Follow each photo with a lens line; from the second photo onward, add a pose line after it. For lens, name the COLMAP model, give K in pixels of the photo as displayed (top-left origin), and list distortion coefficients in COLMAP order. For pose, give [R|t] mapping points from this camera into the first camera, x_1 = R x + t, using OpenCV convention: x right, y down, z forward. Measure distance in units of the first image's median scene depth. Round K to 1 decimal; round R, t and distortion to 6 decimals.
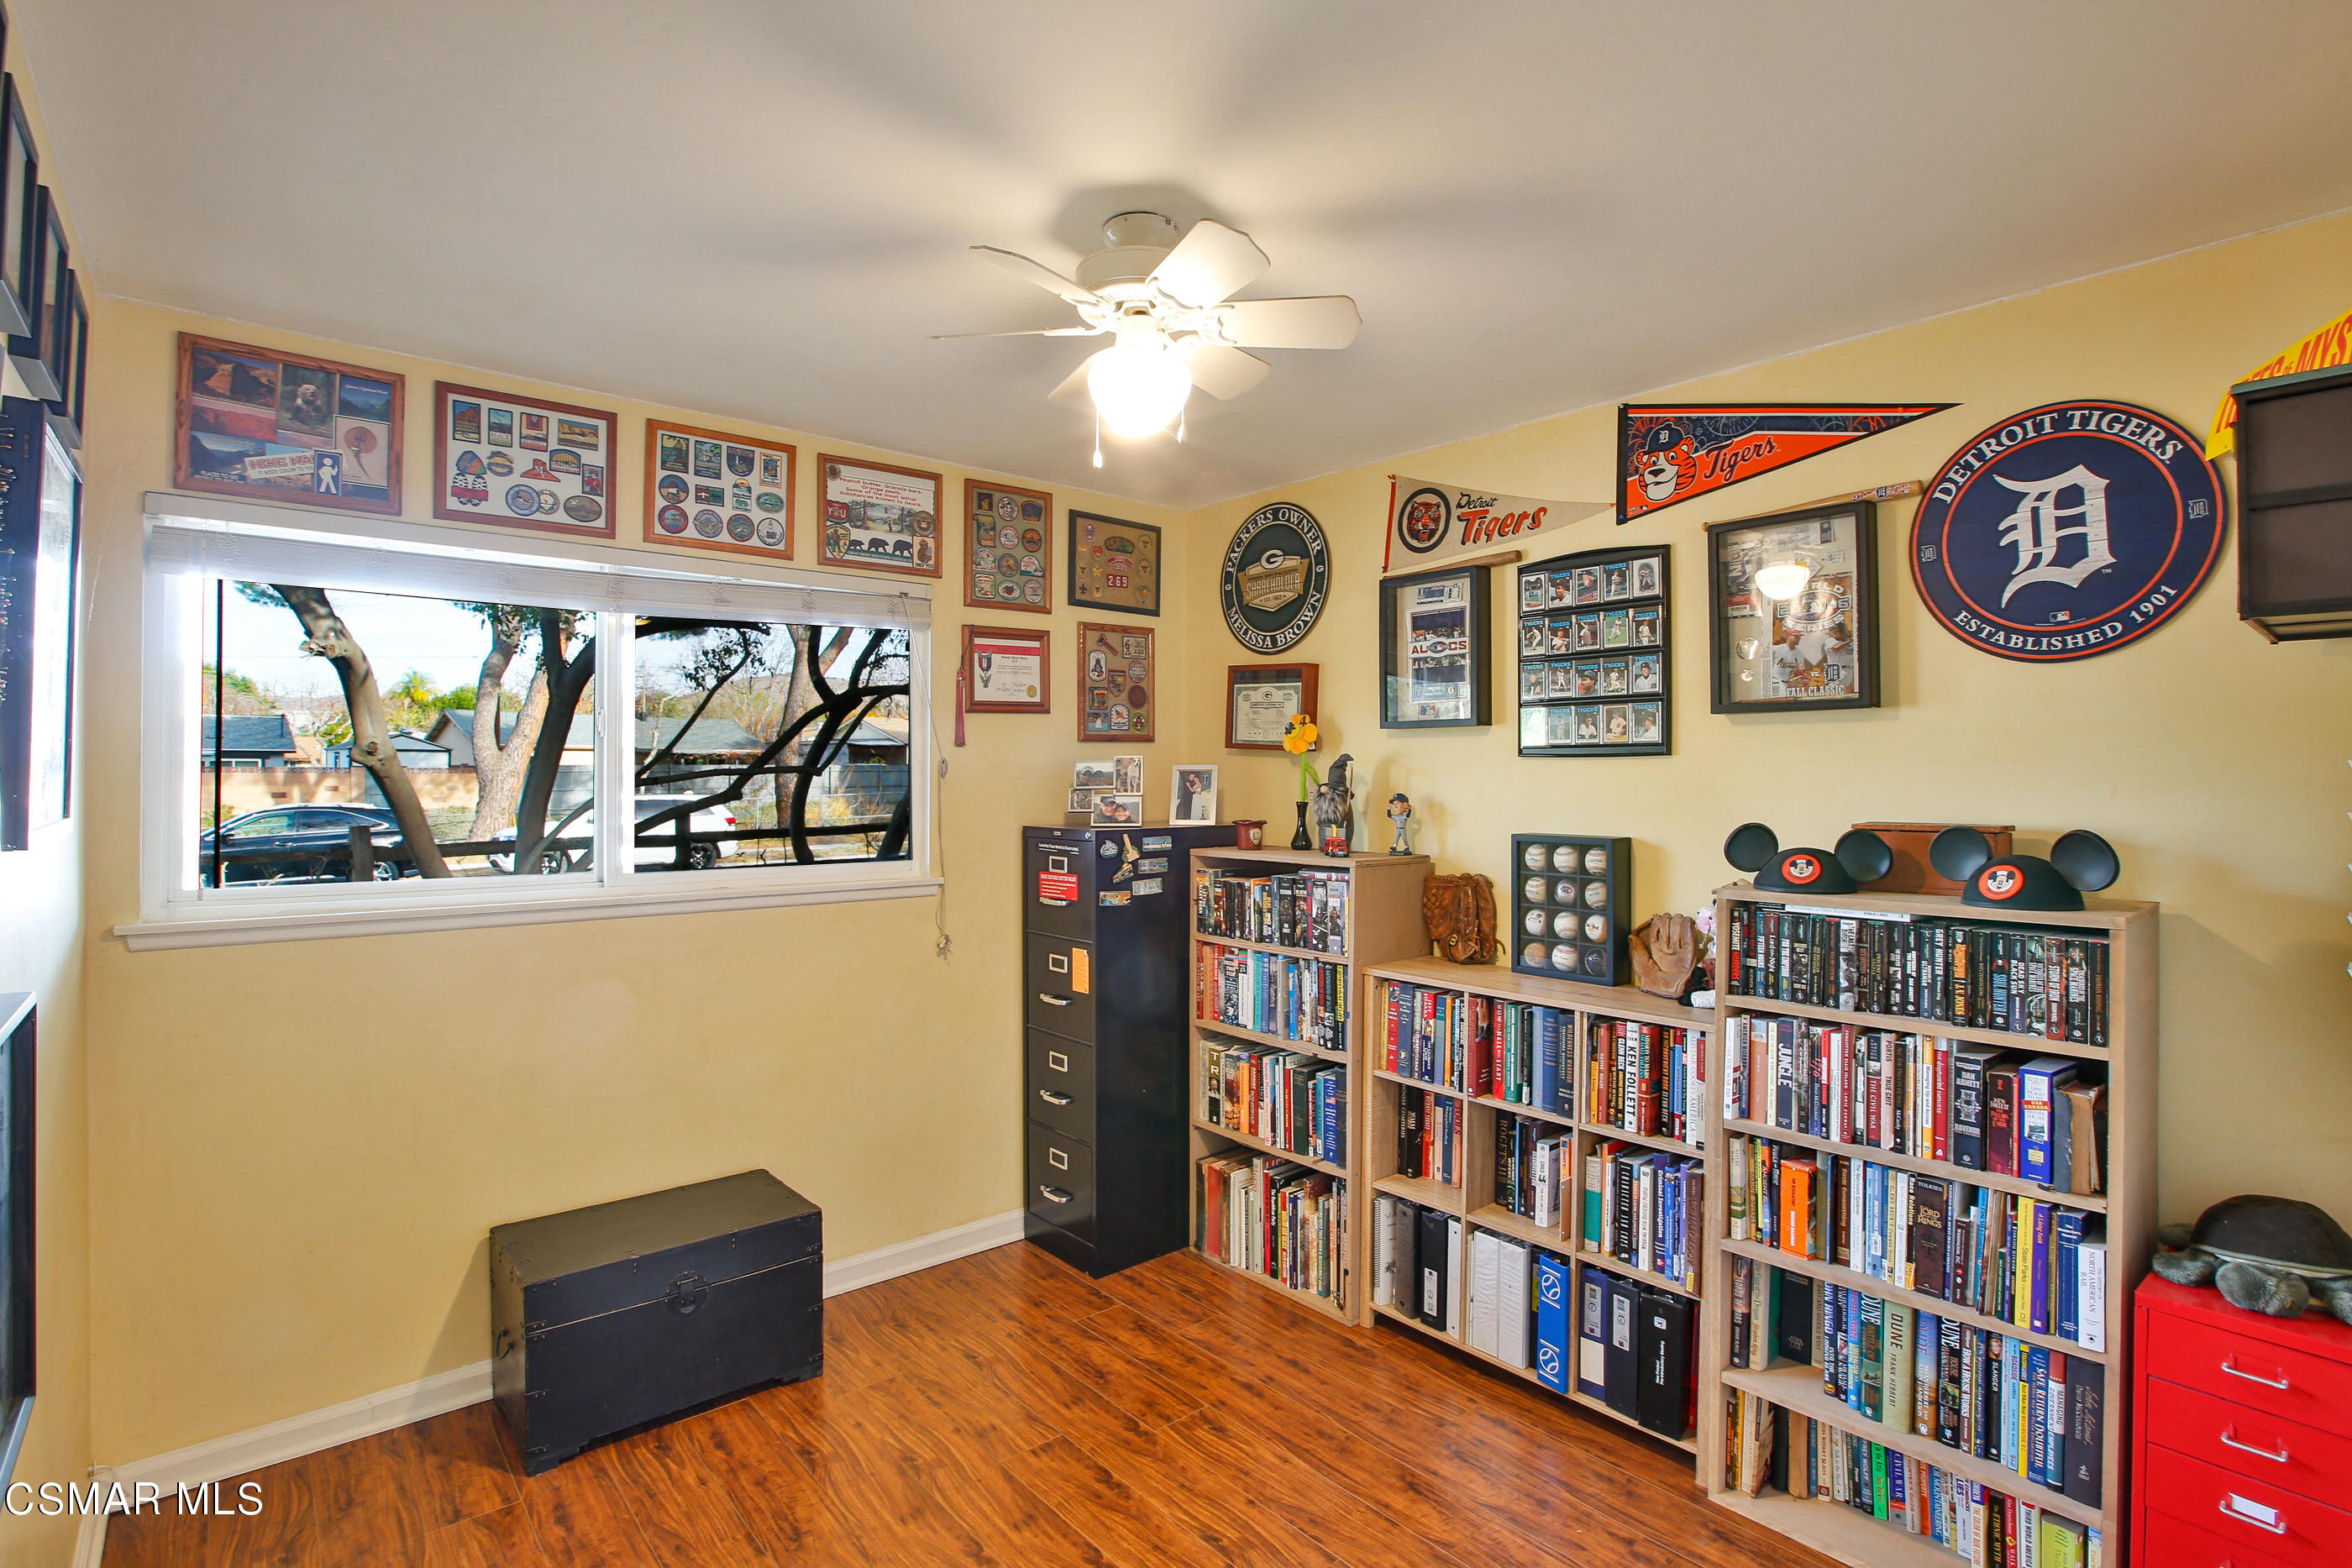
lens RADIAL K [[1126.6, 0, 1167.5], [0, 1126.6, 772.9], [0, 0, 1]] dist [-0.052507, 0.016446]
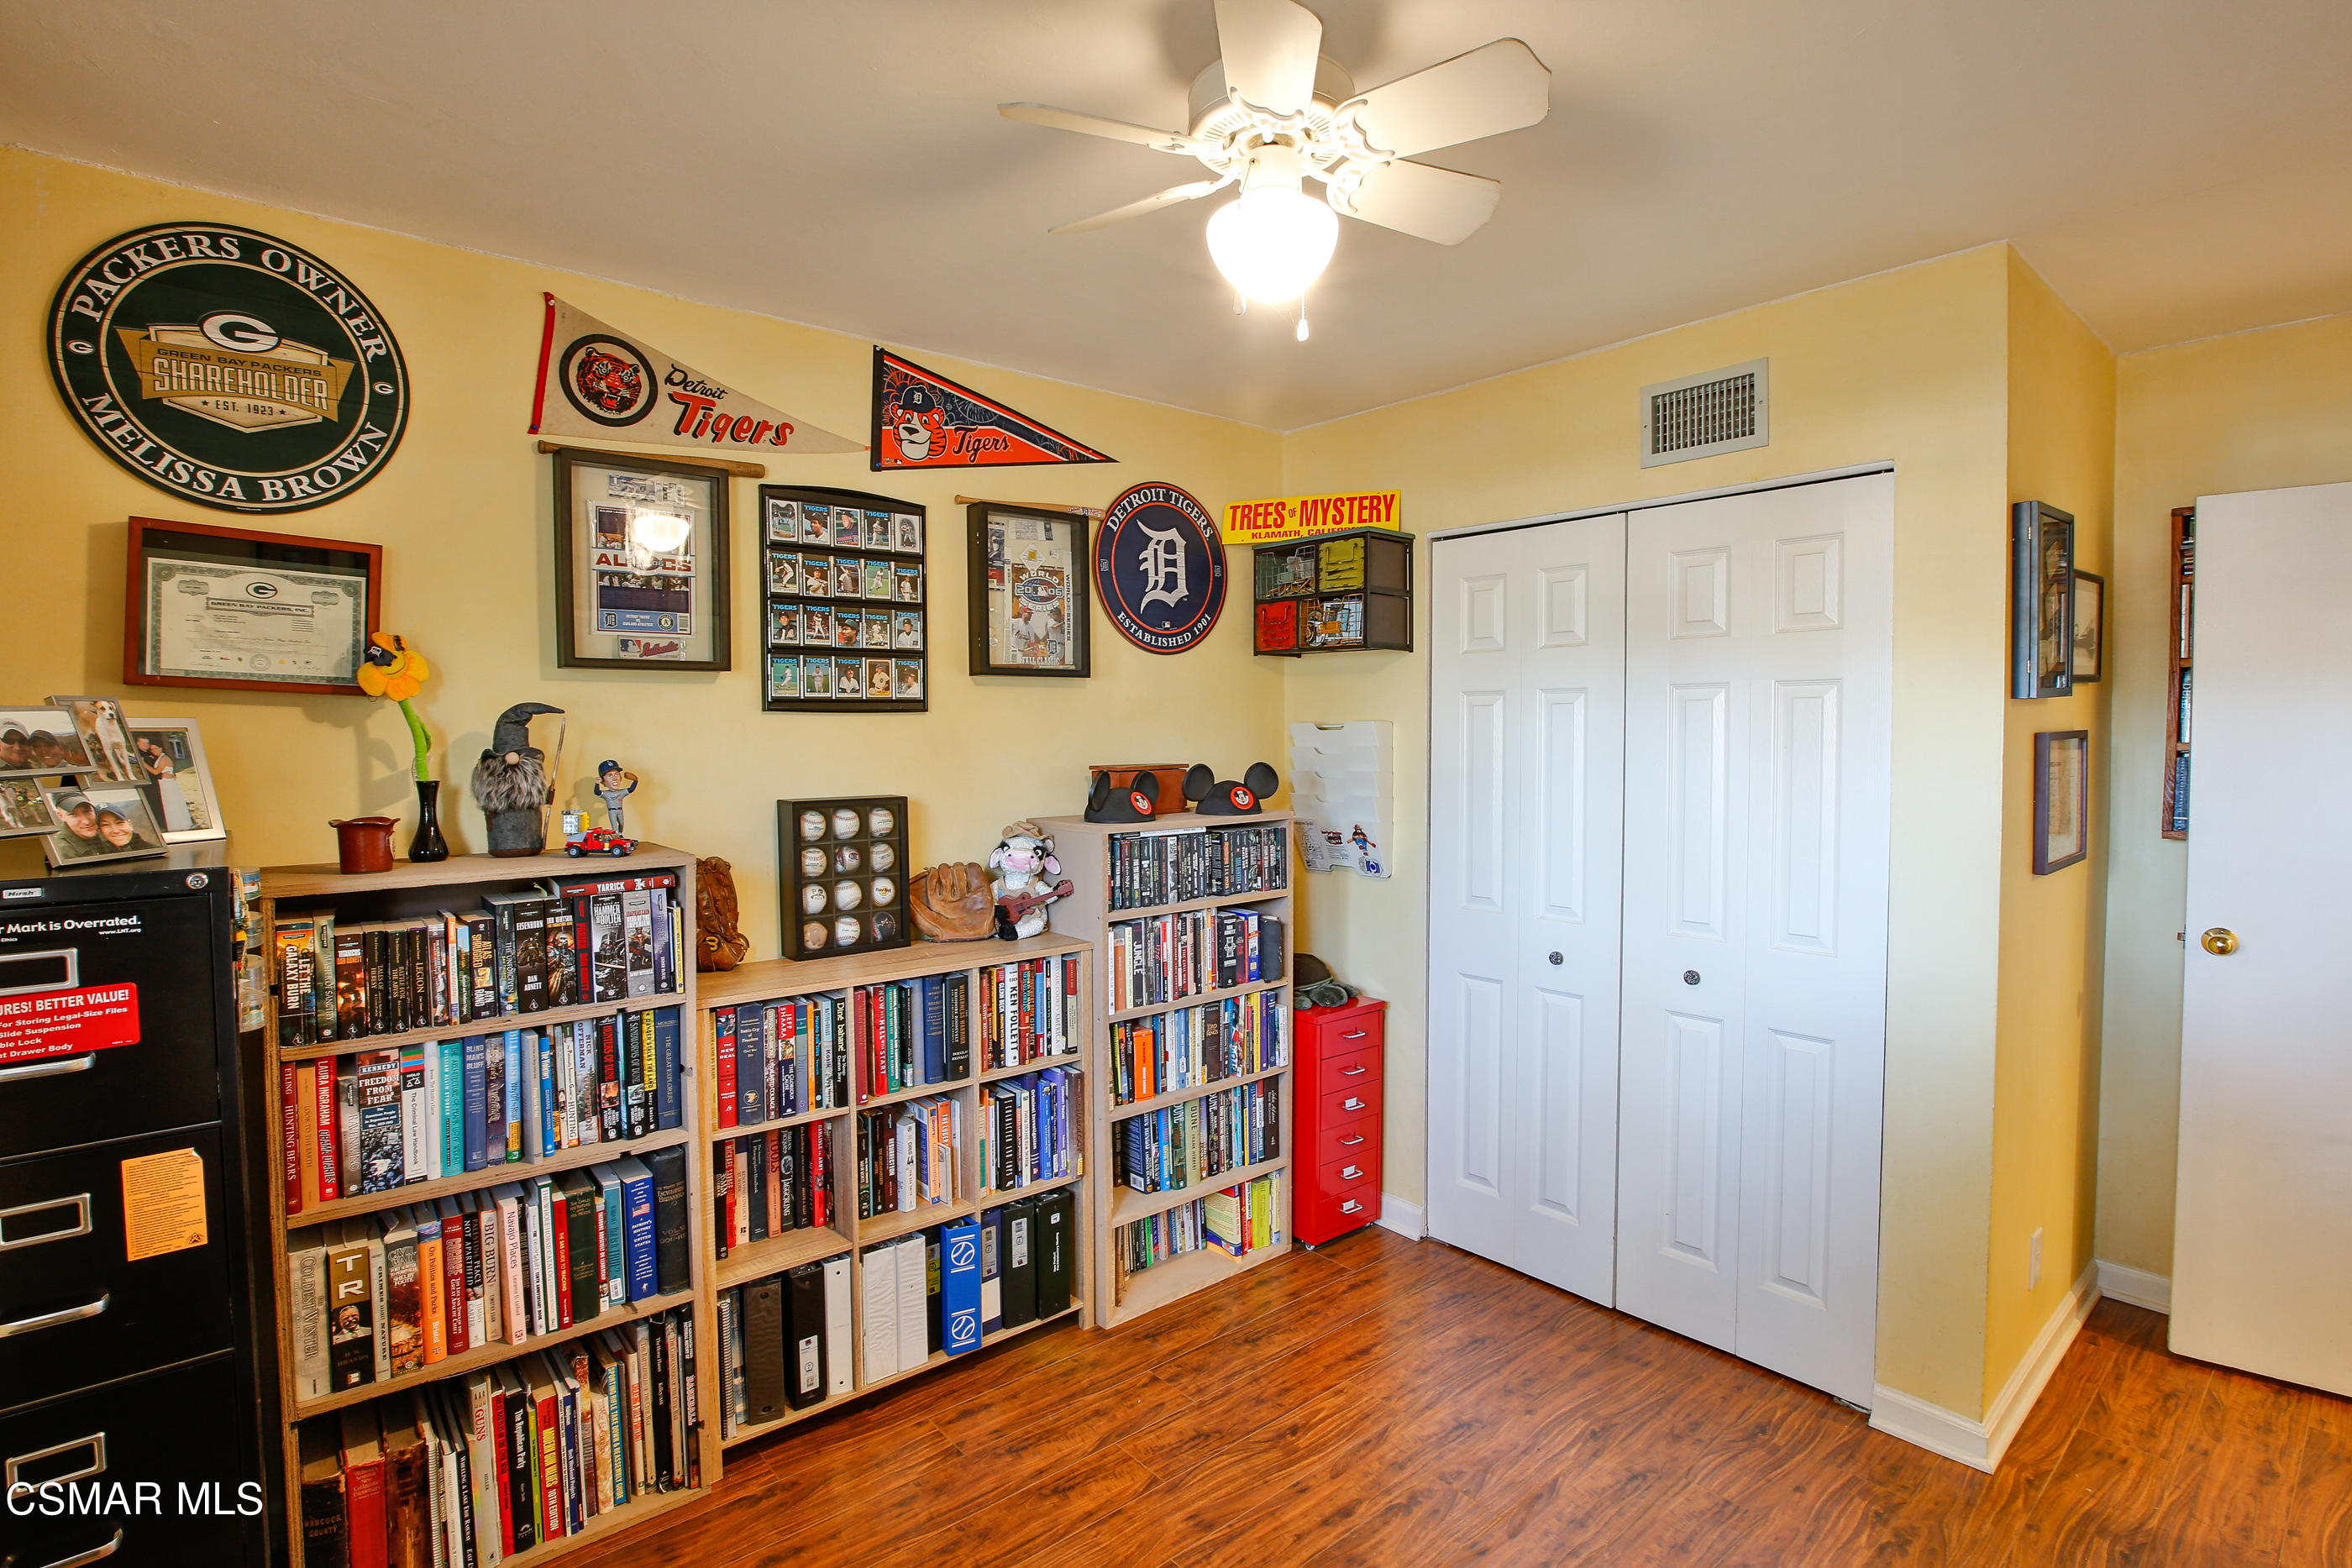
lens RADIAL K [[1126.6, 0, 1179.2], [0, 1126.6, 769.8], [0, 0, 1]] dist [-0.052507, 0.016446]
pose [[0.008551, -0.041326, 0.999109, -0.577658], [0.001982, 0.999144, 0.041310, -0.004687], [-0.999961, 0.001627, 0.008626, 0.742842]]
